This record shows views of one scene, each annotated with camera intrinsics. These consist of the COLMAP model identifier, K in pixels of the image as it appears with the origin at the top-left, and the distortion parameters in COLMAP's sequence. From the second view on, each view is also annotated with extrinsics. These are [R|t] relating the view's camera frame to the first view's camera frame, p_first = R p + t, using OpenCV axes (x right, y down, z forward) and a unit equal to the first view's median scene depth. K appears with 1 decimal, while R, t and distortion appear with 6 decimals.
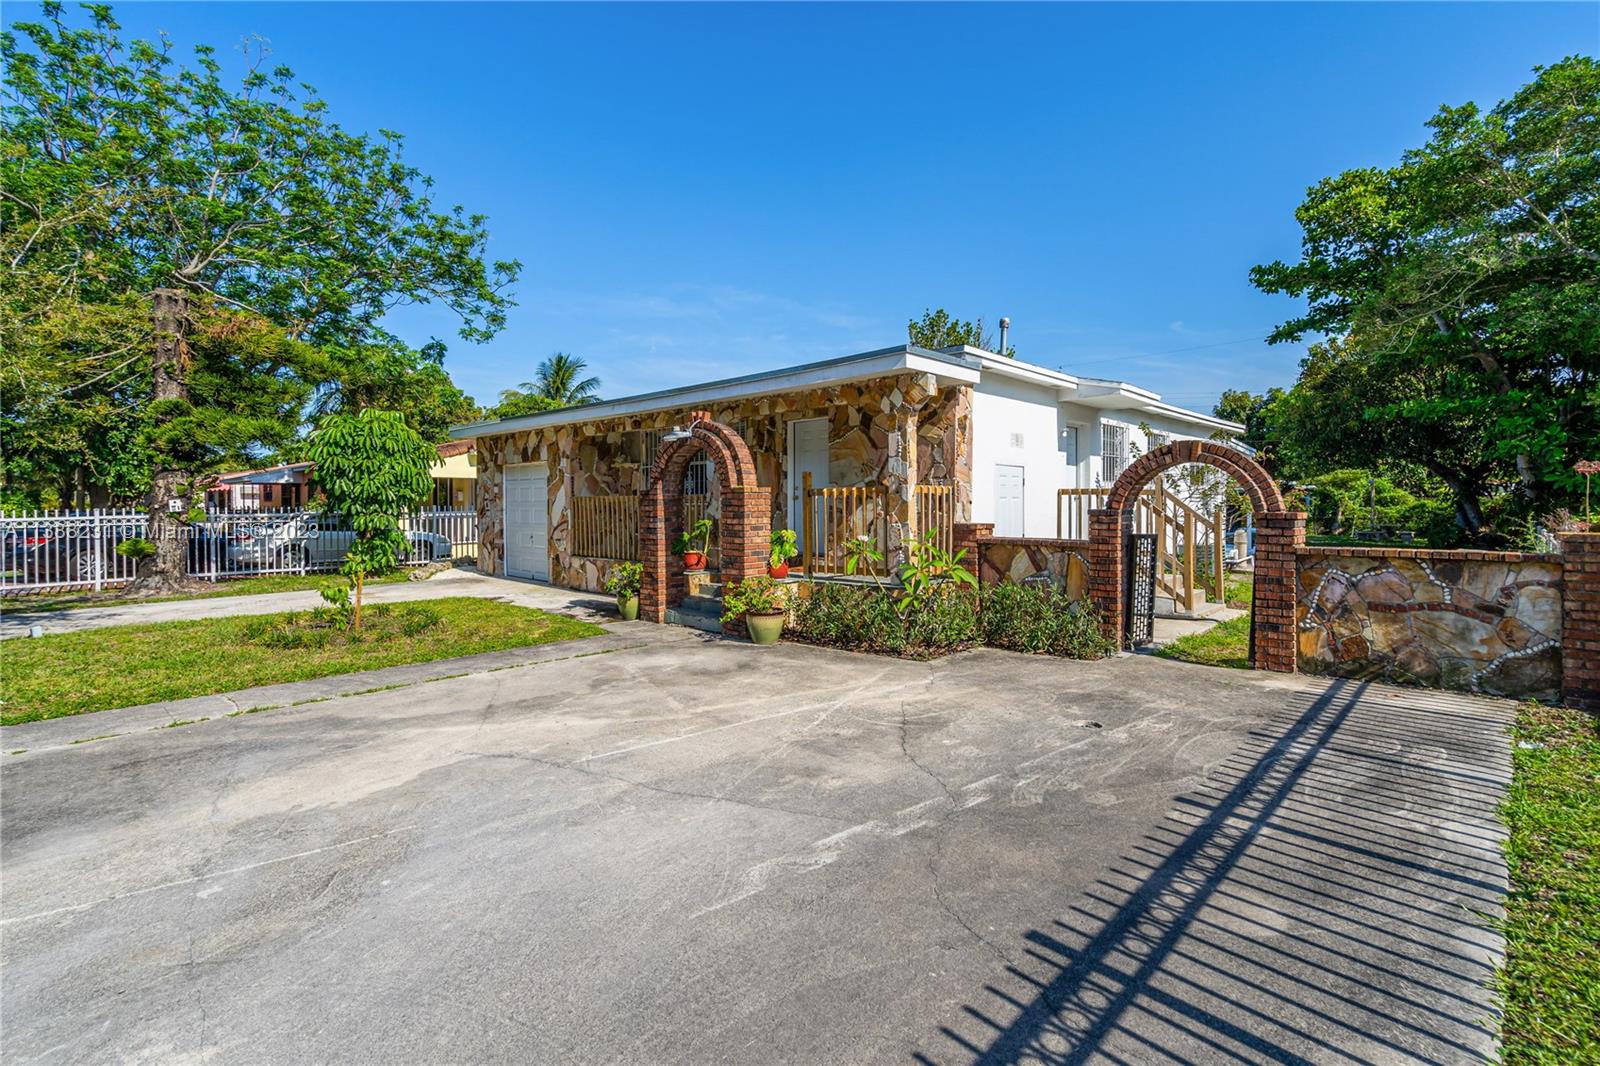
lens RADIAL K [[727.6, 0, 794.4], [0, 727.6, 507.0], [0, 0, 1]] dist [0.000312, -0.000108]
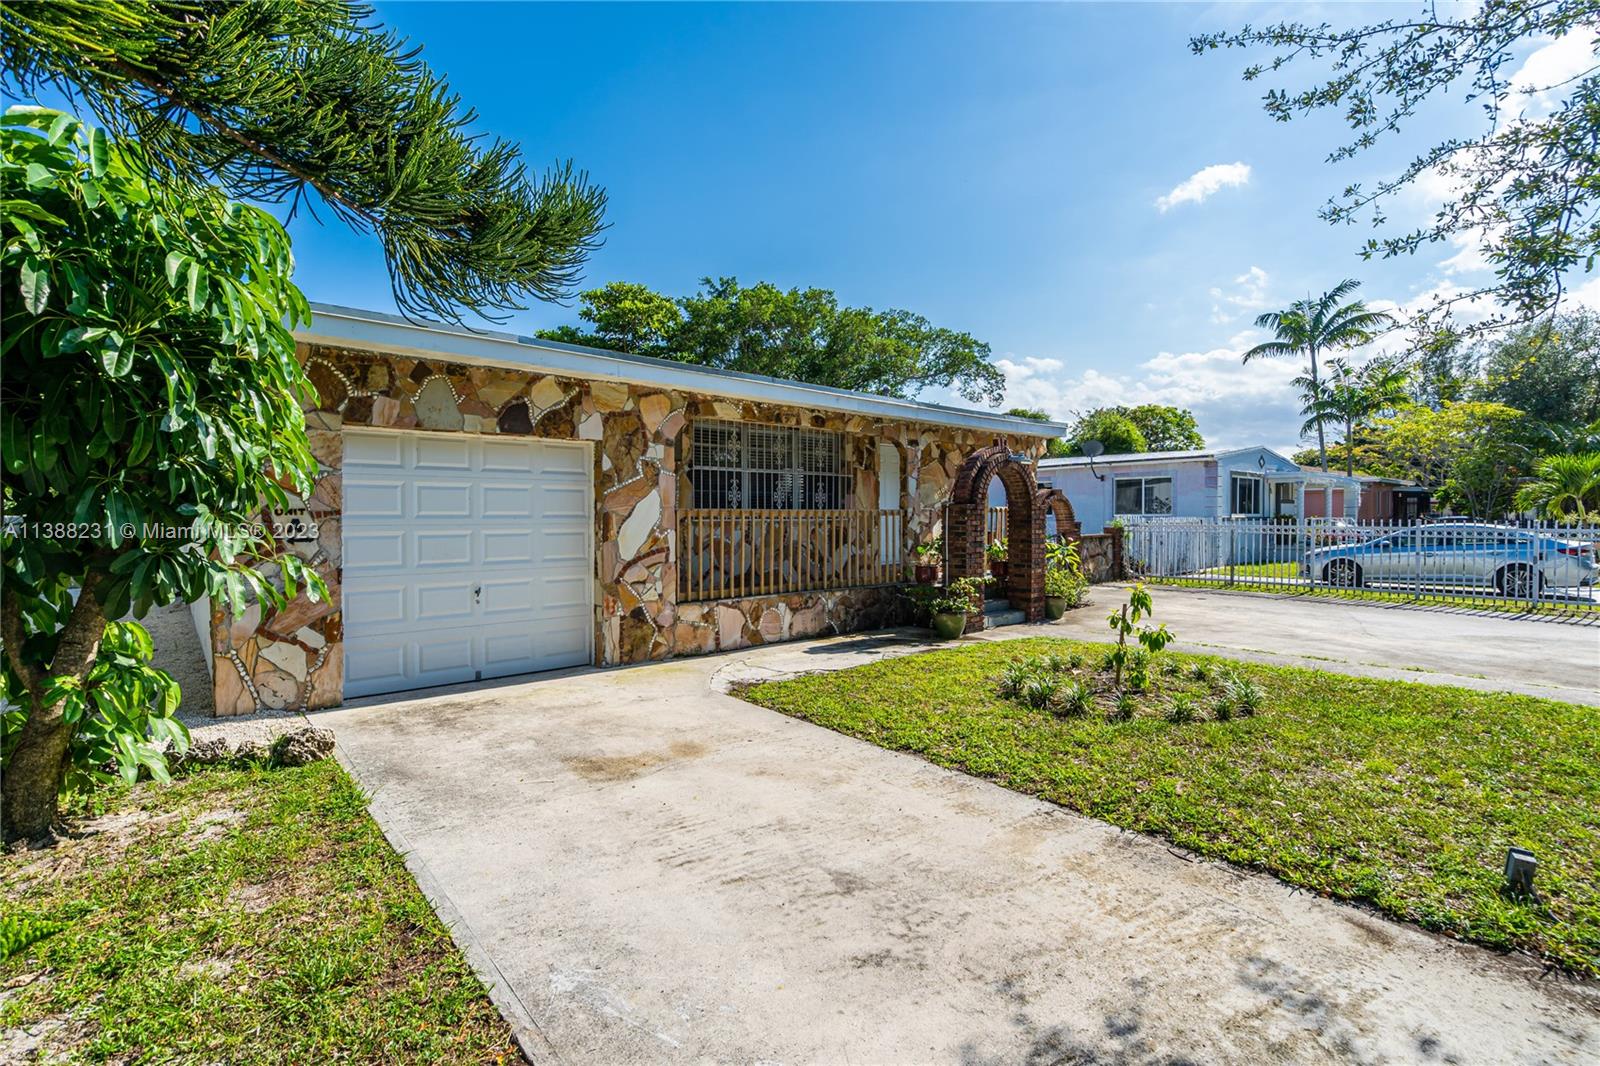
lens RADIAL K [[727.6, 0, 798.4], [0, 727.6, 530.3], [0, 0, 1]] dist [0.001355, 0.000383]
pose [[0.094483, -0.014272, 0.995424, -0.917533], [0.011878, 0.999842, 0.013208, -0.002742], [-0.995456, 0.010575, 0.094637, 0.844007]]
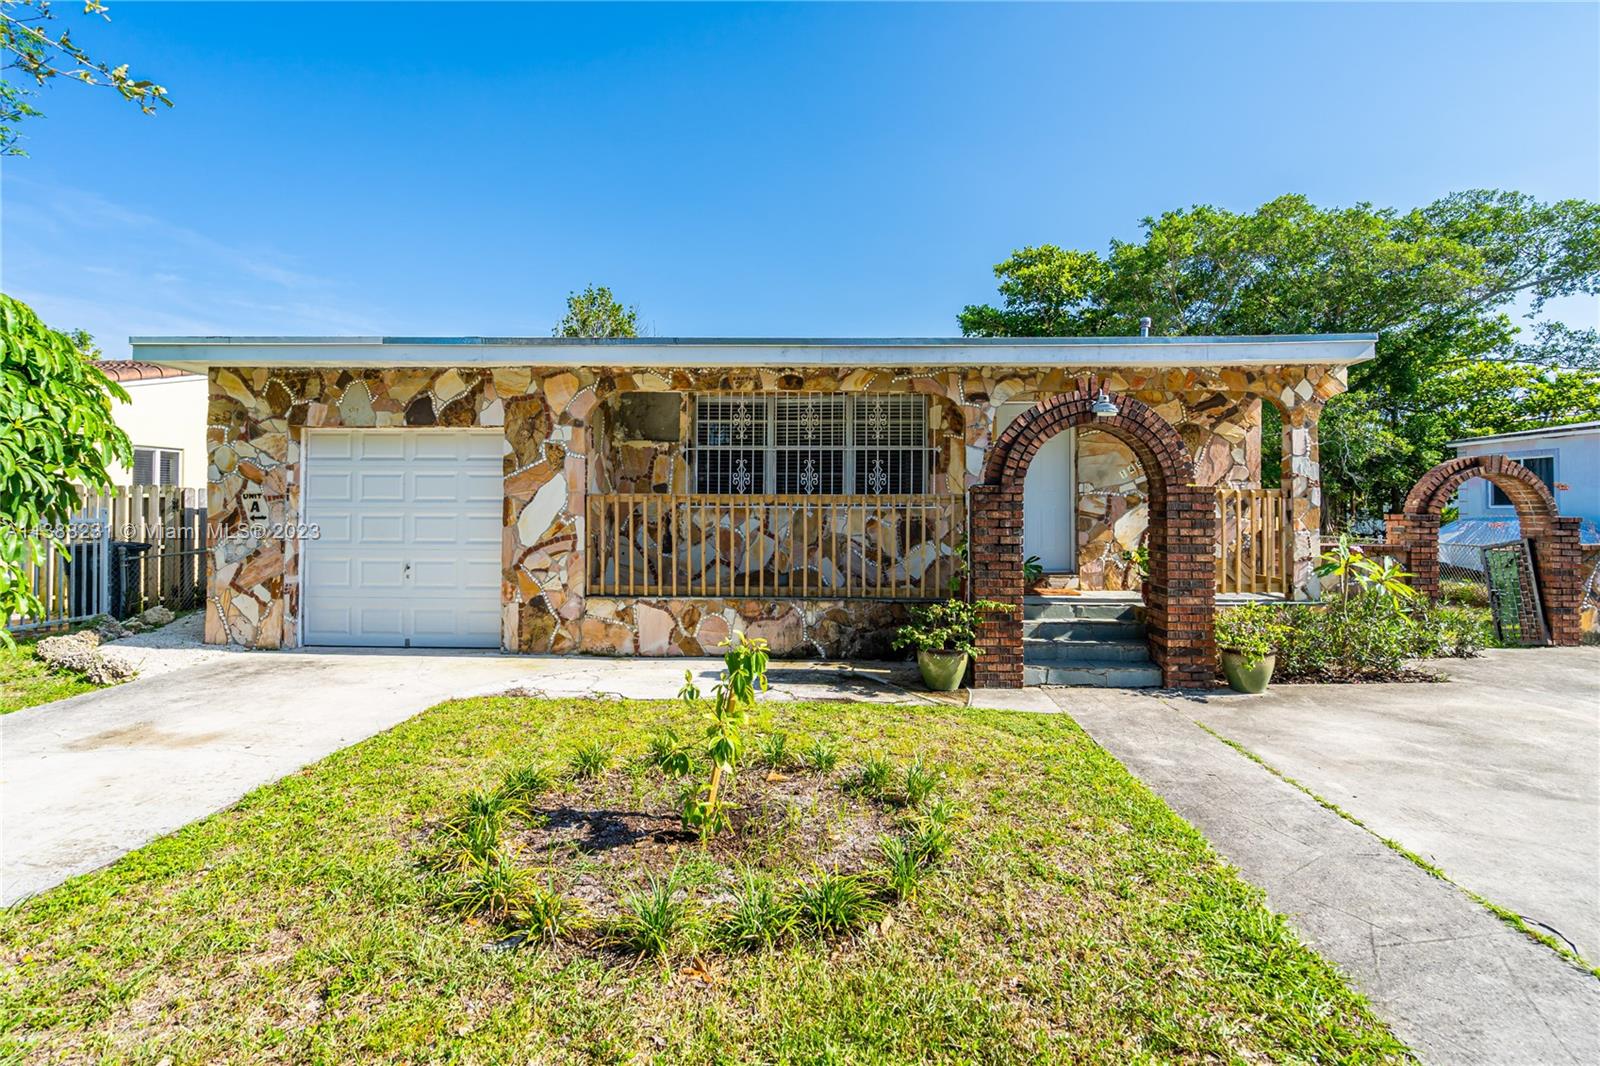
lens RADIAL K [[741.7, 0, 798.0], [0, 741.7, 491.8], [0, 0, 1]] dist [-0.000068, -0.000078]
pose [[0.748323, 0.018270, 0.663082, -0.572920], [-0.001712, 0.999671, -0.025612, -0.000813], [-0.663332, 0.018030, 0.748108, 0.455768]]
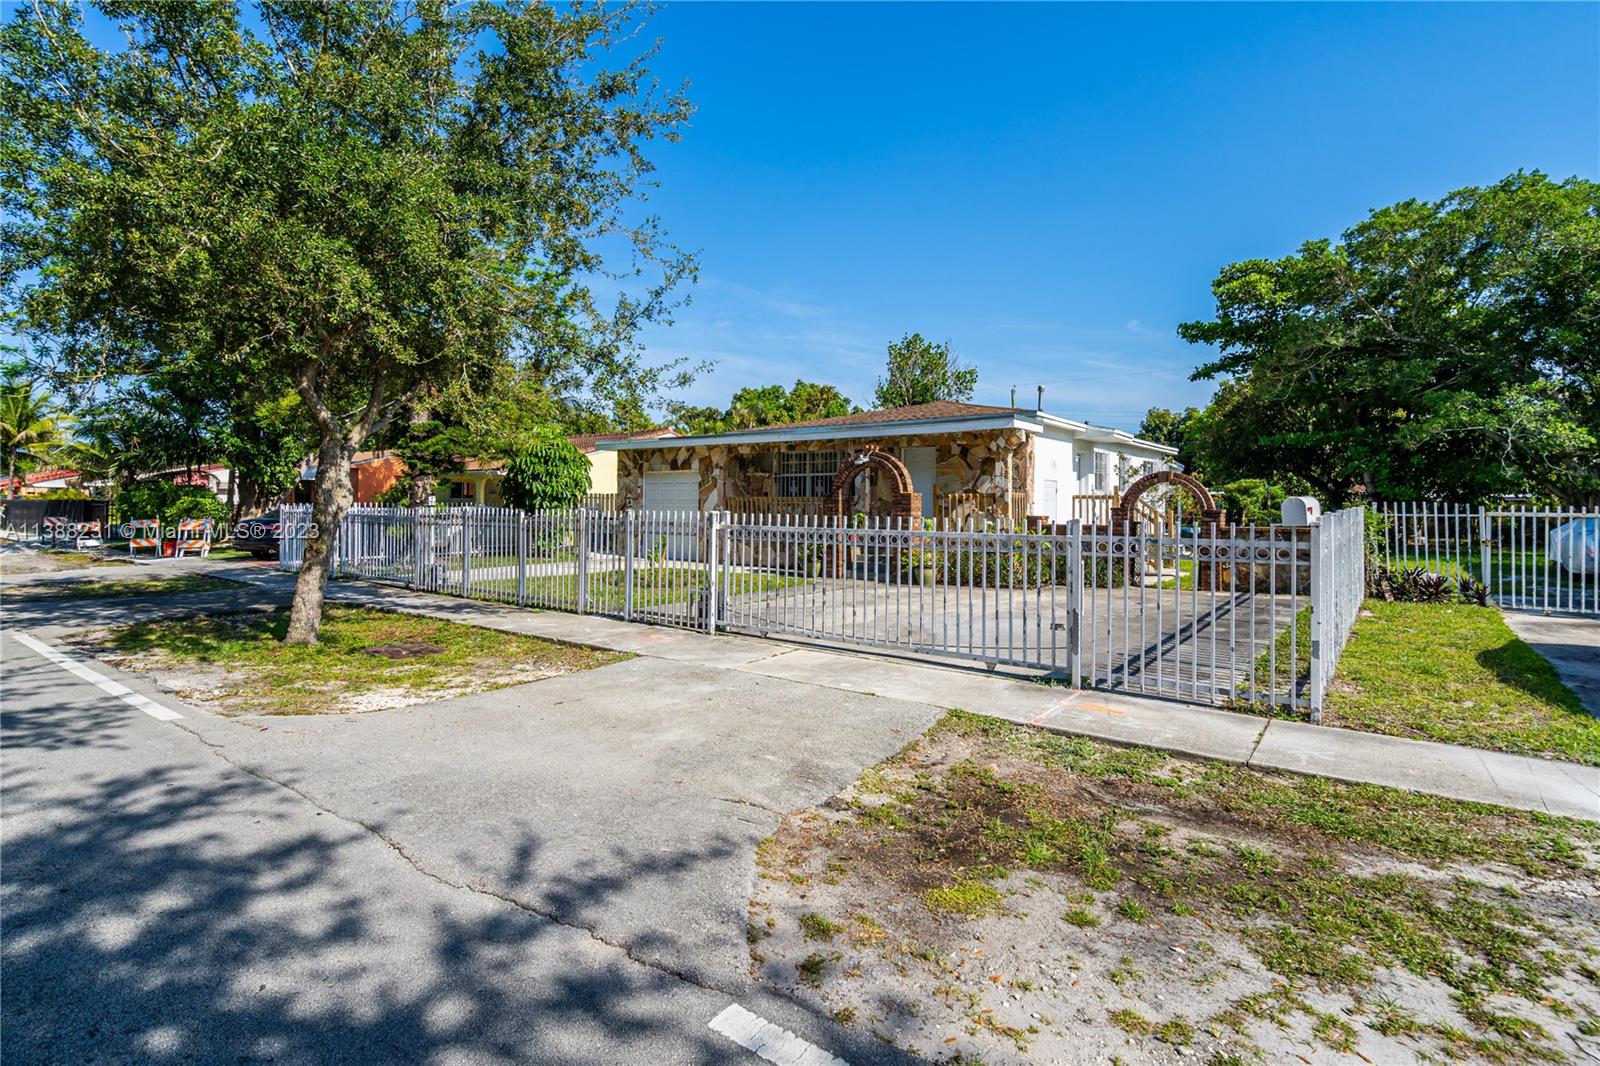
lens RADIAL K [[766.1, 0, 795.9], [0, 766.1, 496.8], [0, 0, 1]] dist [0.003076, 0.001040]
pose [[0.993462, 0.009580, 0.113762, -0.338698], [-0.007926, 0.999856, -0.014986, 0.006246], [-0.113889, 0.013986, 0.993395, -0.458908]]
